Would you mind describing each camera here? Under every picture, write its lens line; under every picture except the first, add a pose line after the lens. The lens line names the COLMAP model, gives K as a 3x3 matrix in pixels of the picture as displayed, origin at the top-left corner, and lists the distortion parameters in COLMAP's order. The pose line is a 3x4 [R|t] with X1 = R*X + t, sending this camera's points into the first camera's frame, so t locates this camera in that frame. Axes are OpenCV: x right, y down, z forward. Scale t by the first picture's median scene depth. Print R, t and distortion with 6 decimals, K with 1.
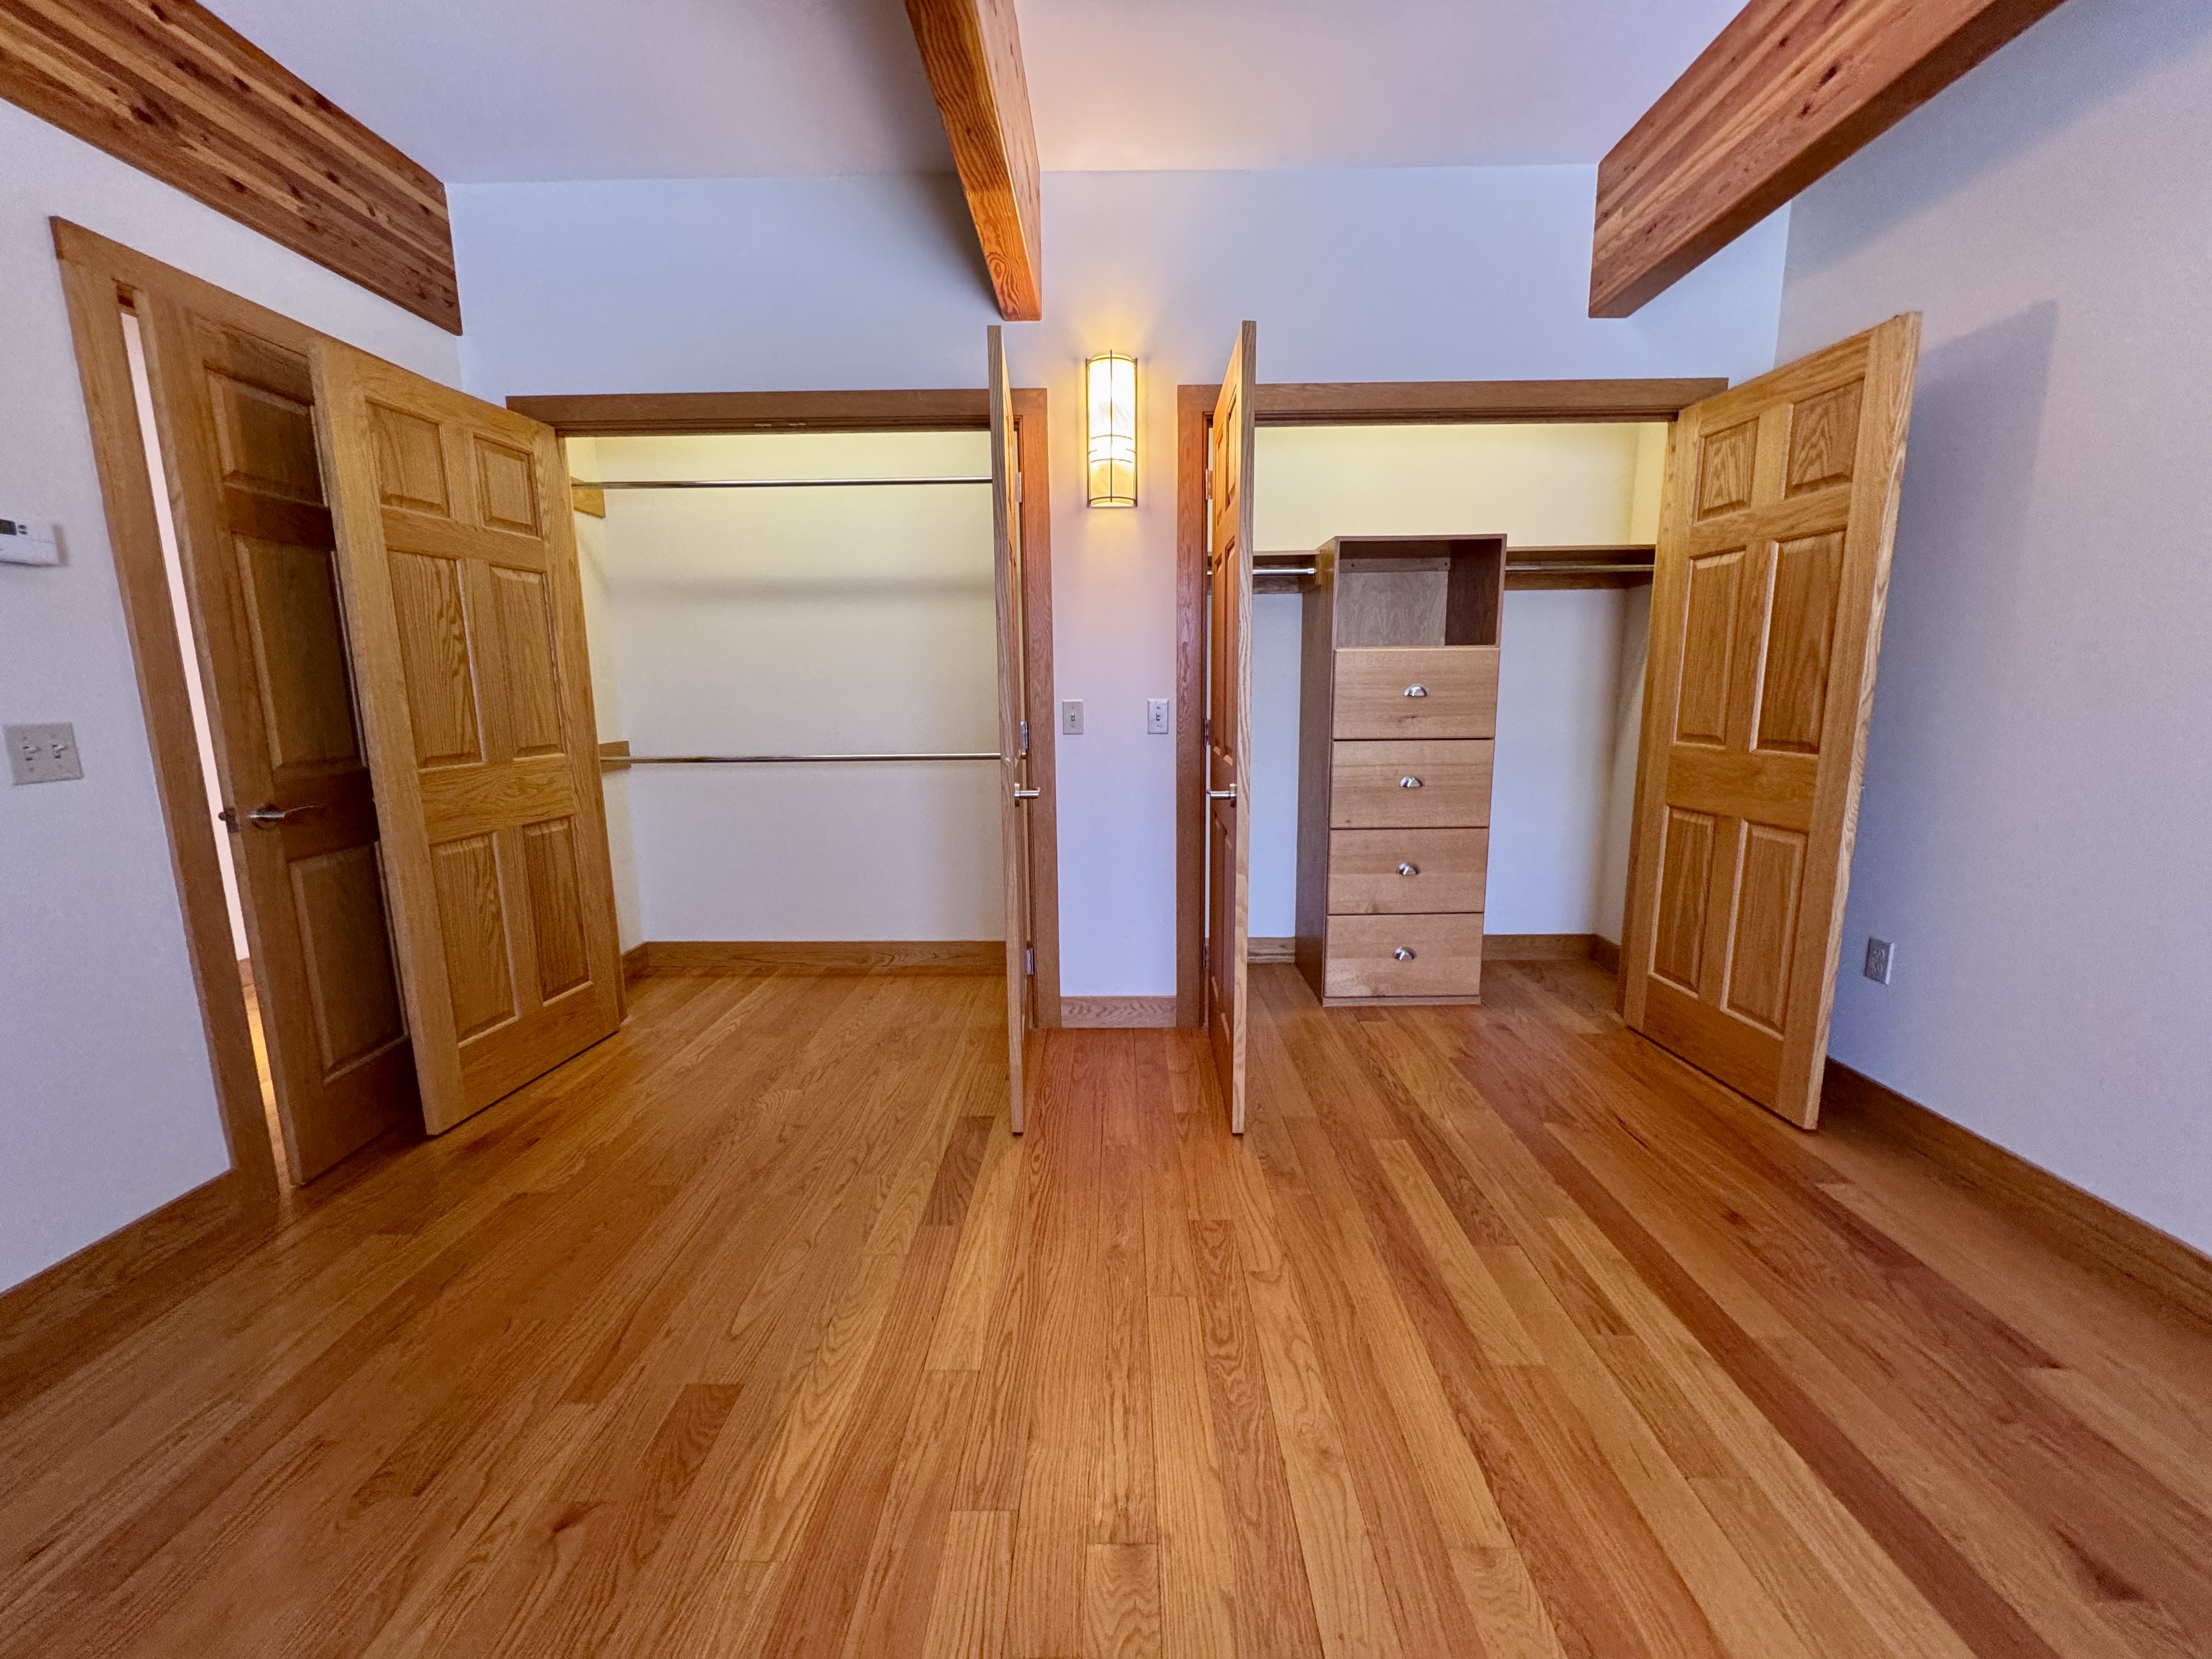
lens RADIAL K [[882.4, 0, 1108.4], [0, 882.4, 832.6], [0, 0, 1]] dist [-0.004103, 0.000328]
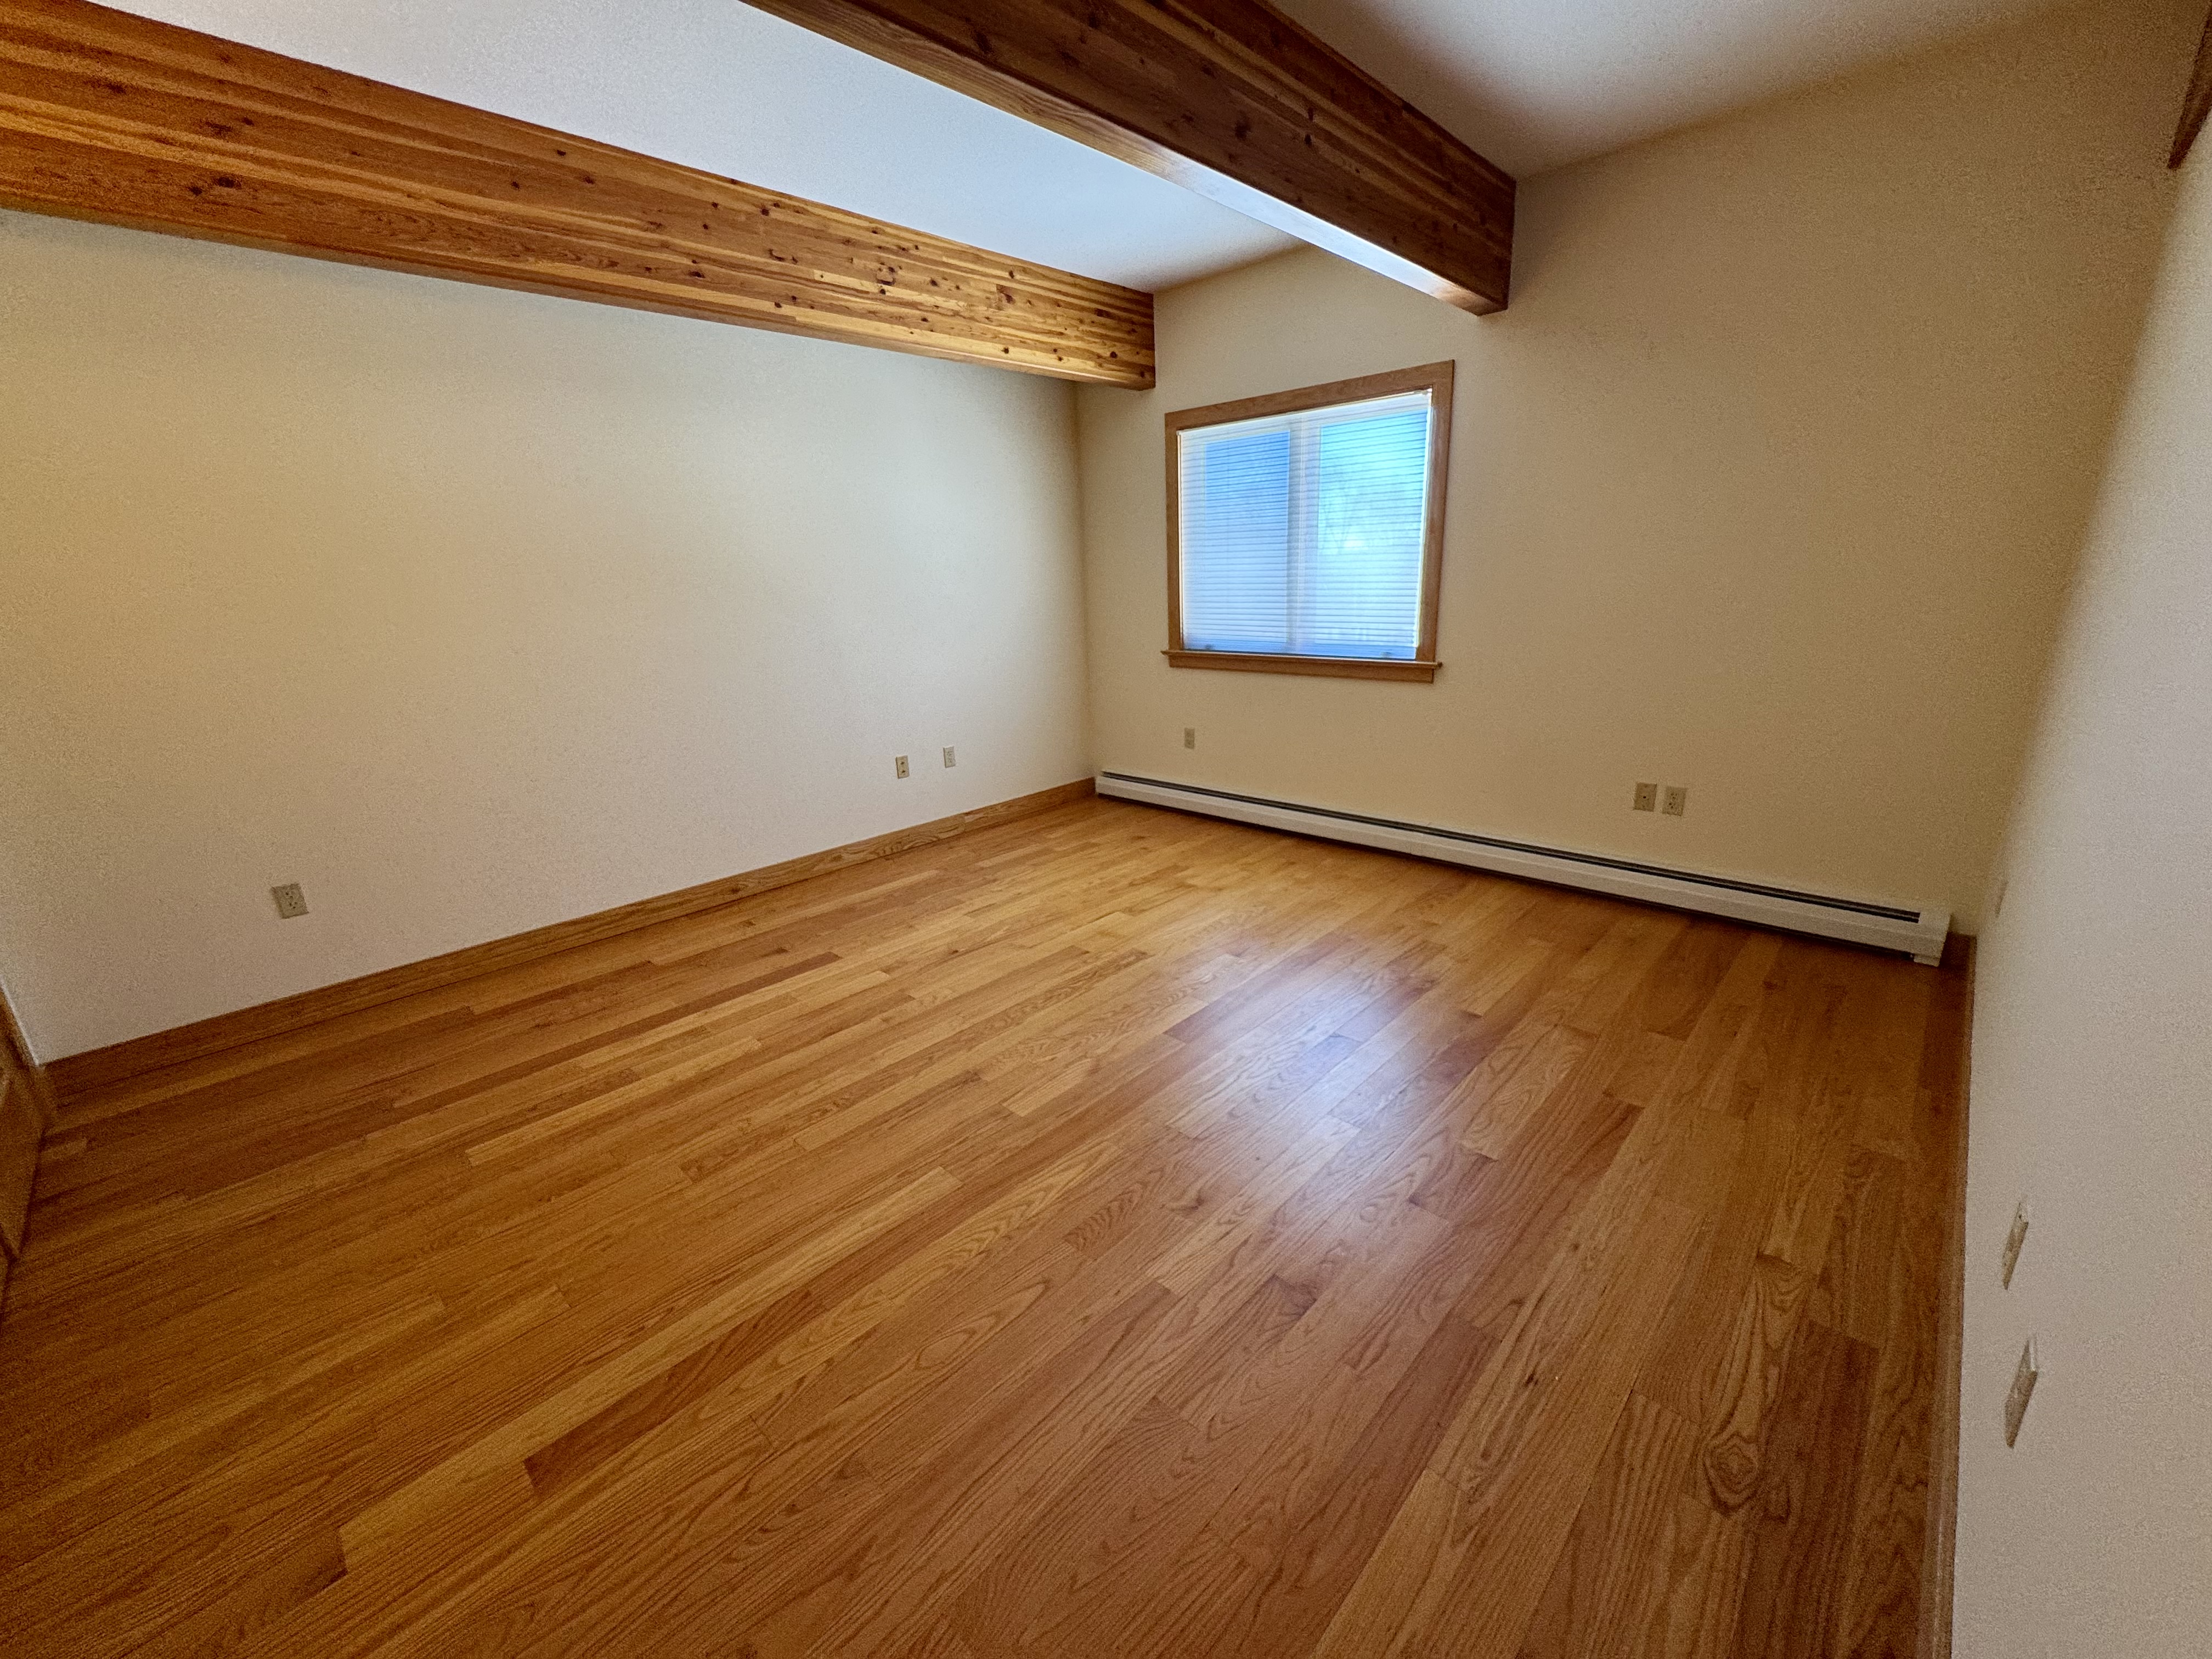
lens RADIAL K [[882.4, 0, 1102.8], [0, 882.4, 829.5], [0, 0, 1]] dist [-0.004103, 0.000328]
pose [[-0.728436, -0.157683, 0.666722, -1.059782], [0.156609, 0.909064, 0.386103, -0.335363], [-0.666975, 0.385666, -0.637500, 1.355882]]
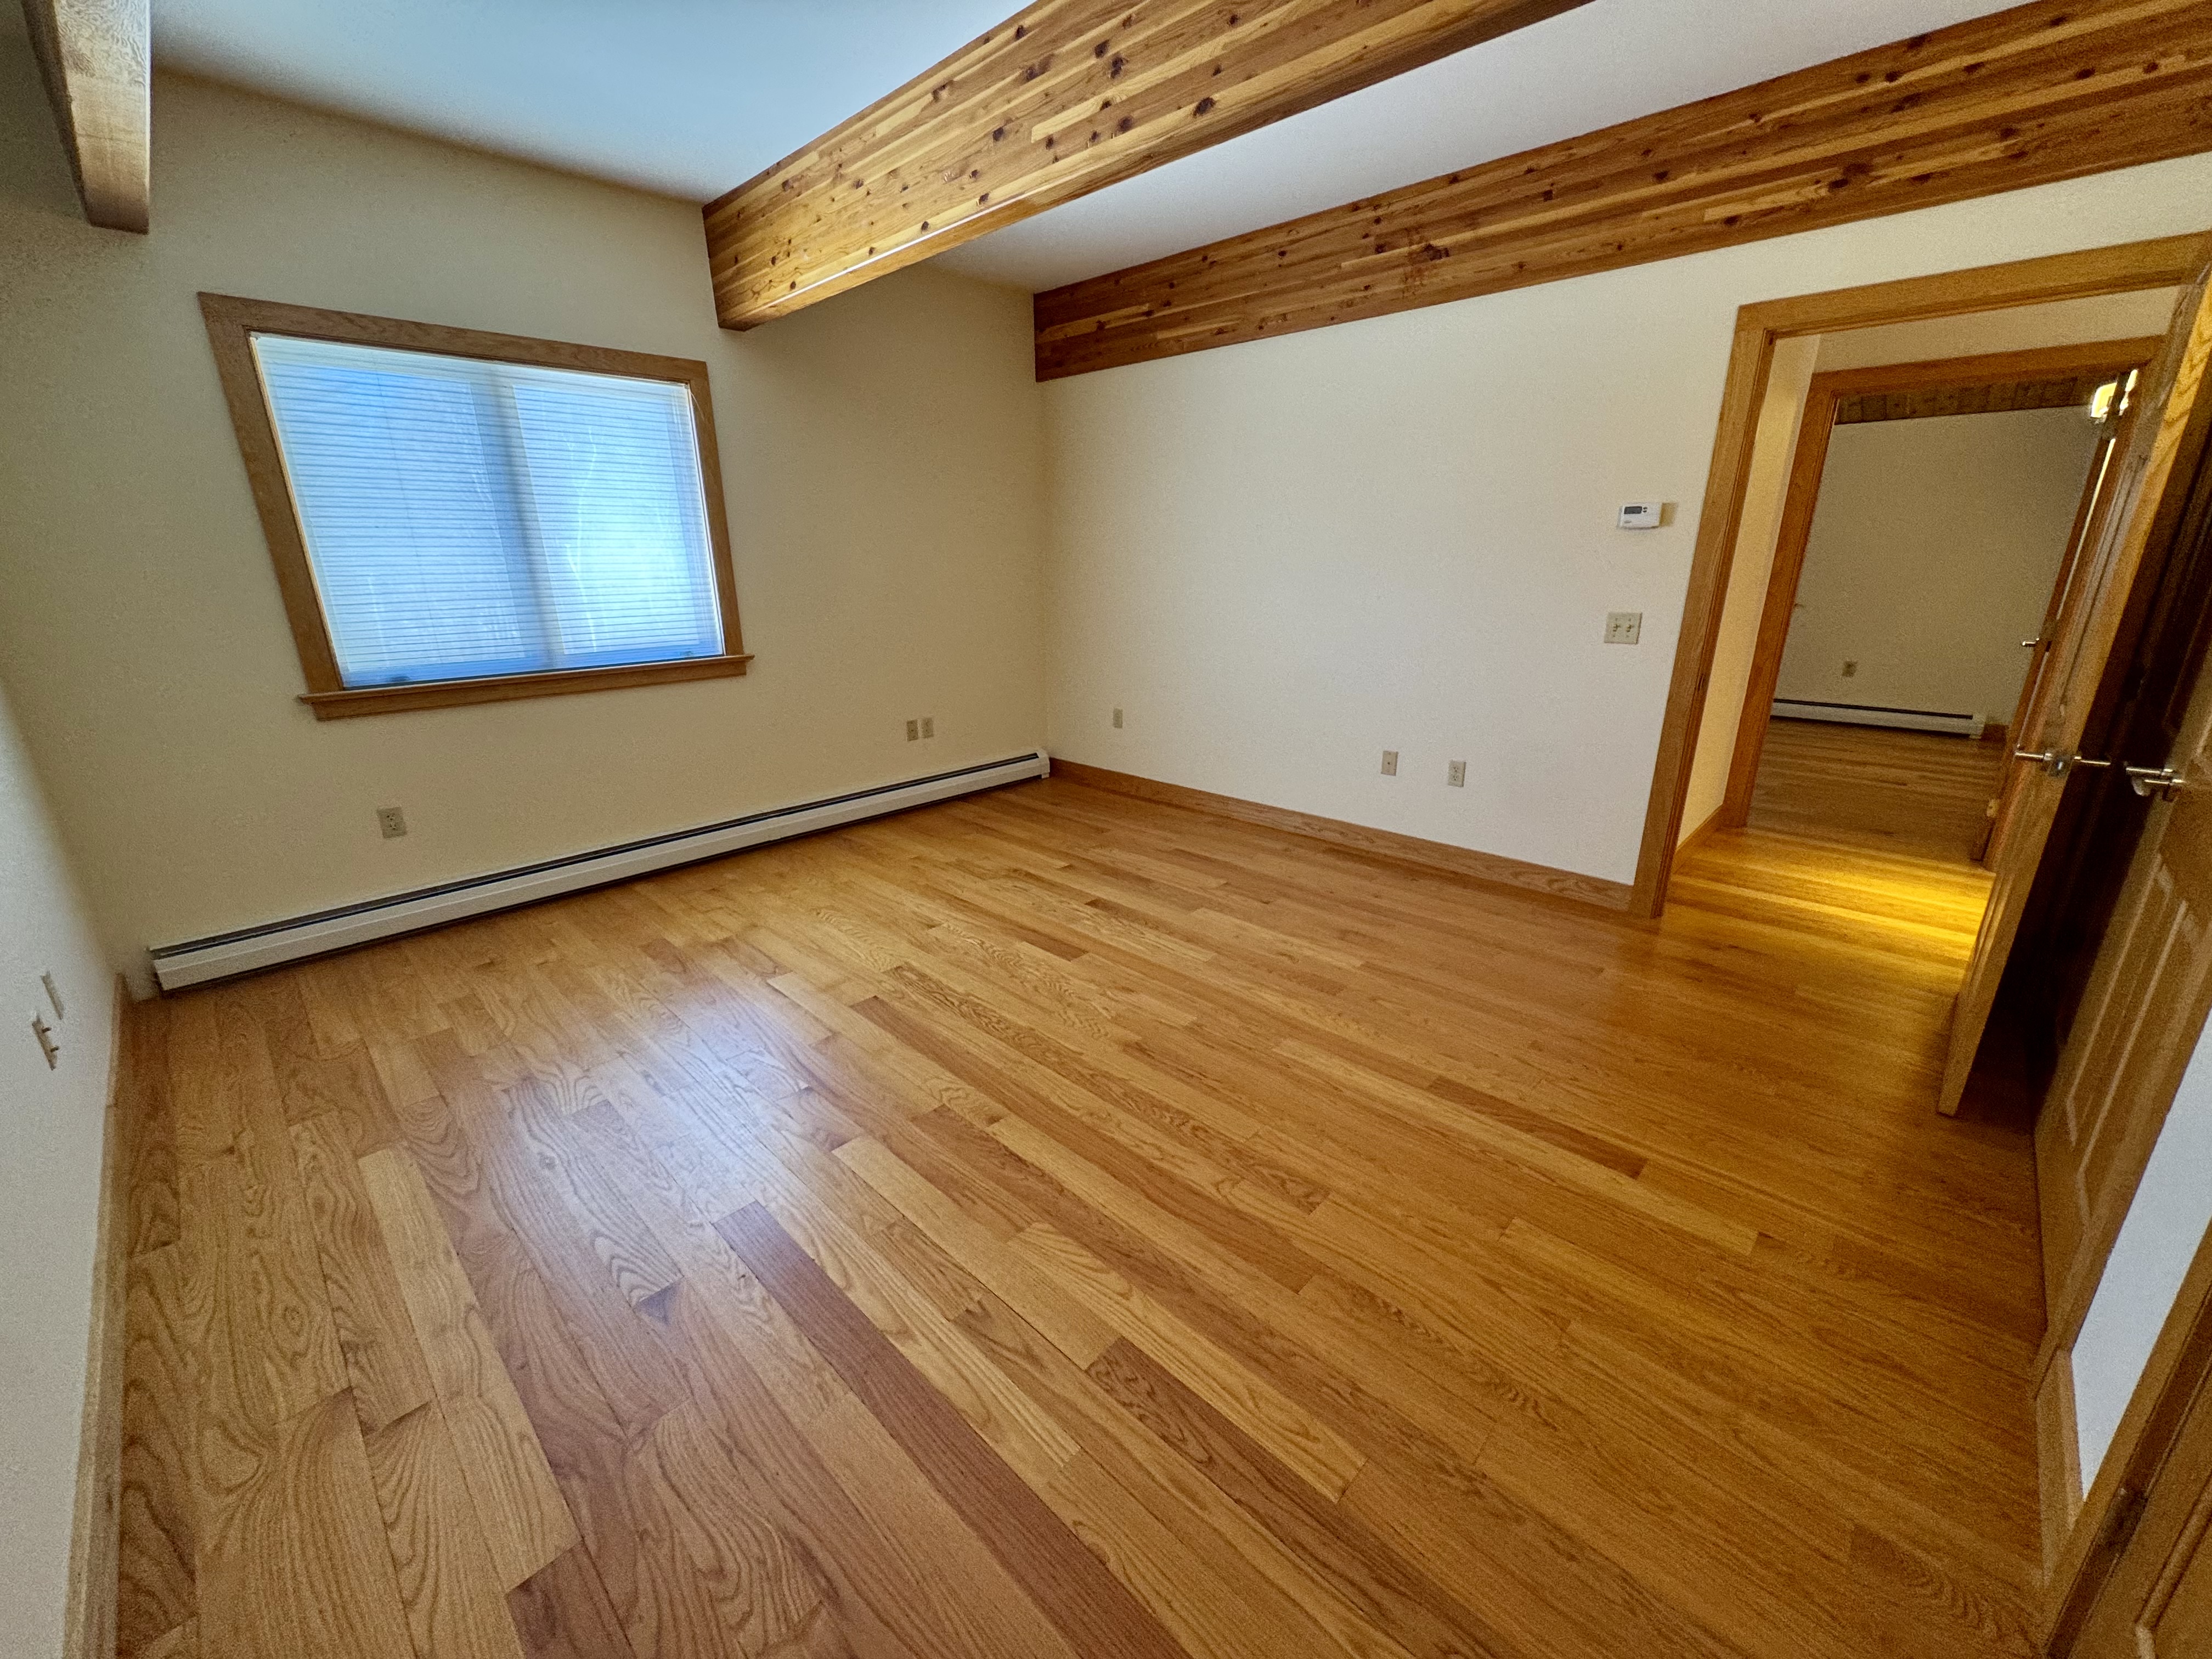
lens RADIAL K [[882.4, 0, 1116.2], [0, 882.4, 827.5], [0, 0, 1]] dist [-0.004103, 0.000328]
pose [[-0.680823, 0.238131, -0.692657, 0.975316], [-0.101517, 0.905868, 0.411215, -0.367573], [0.725379, 0.350281, -0.592561, 1.450592]]
